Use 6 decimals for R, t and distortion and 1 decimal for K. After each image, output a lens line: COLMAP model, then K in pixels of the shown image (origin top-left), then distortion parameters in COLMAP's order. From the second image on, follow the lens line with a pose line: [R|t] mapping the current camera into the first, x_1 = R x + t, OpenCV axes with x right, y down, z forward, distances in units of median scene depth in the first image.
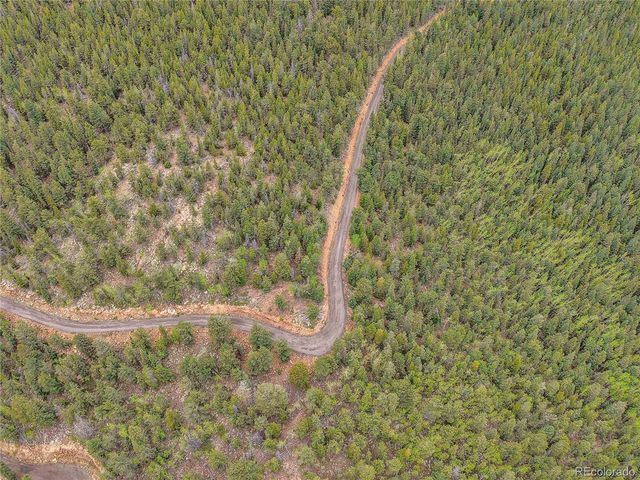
lens RADIAL K [[416.3, 0, 320.0], [0, 416.3, 240.0], [0, 0, 1]] dist [0.004311, -0.000434]
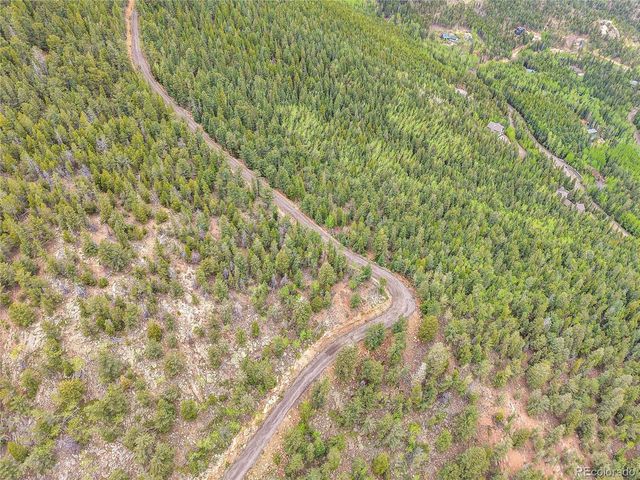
lens RADIAL K [[416.3, 0, 320.0], [0, 416.3, 240.0], [0, 0, 1]] dist [0.004311, -0.000434]
pose [[0.591175, -0.566049, 0.574545, -0.581594], [0.555278, 0.802291, 0.219077, -0.213225], [-0.584961, 0.189519, 0.788609, 0.210039]]
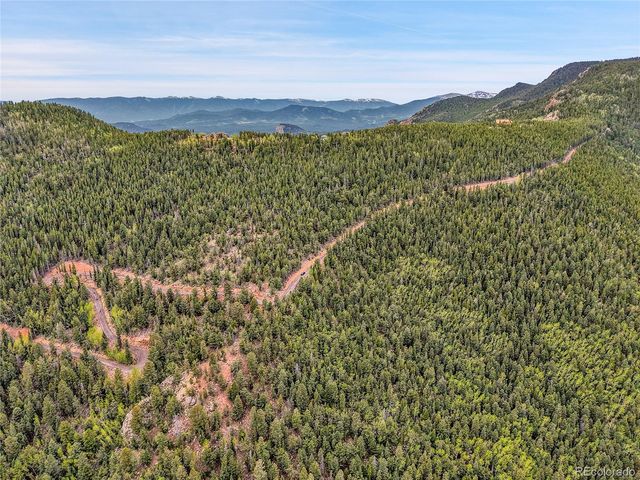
lens RADIAL K [[416.3, 0, 320.0], [0, 416.3, 240.0], [0, 0, 1]] dist [0.004311, -0.000434]
pose [[0.955503, 0.075231, -0.285228, 0.680082], [-0.196791, 0.882880, -0.426376, 0.698370], [0.219745, 0.463534, 0.858399, -0.707658]]
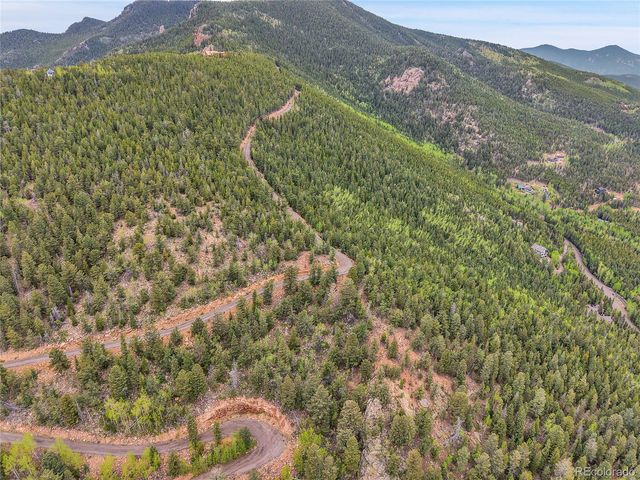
lens RADIAL K [[416.3, 0, 320.0], [0, 416.3, 240.0], [0, 0, 1]] dist [0.004311, -0.000434]
pose [[0.802546, -0.245103, 0.543916, -0.817192], [0.409414, 0.889410, -0.203296, 0.383329], [-0.433936, 0.385842, 0.814141, -0.271342]]
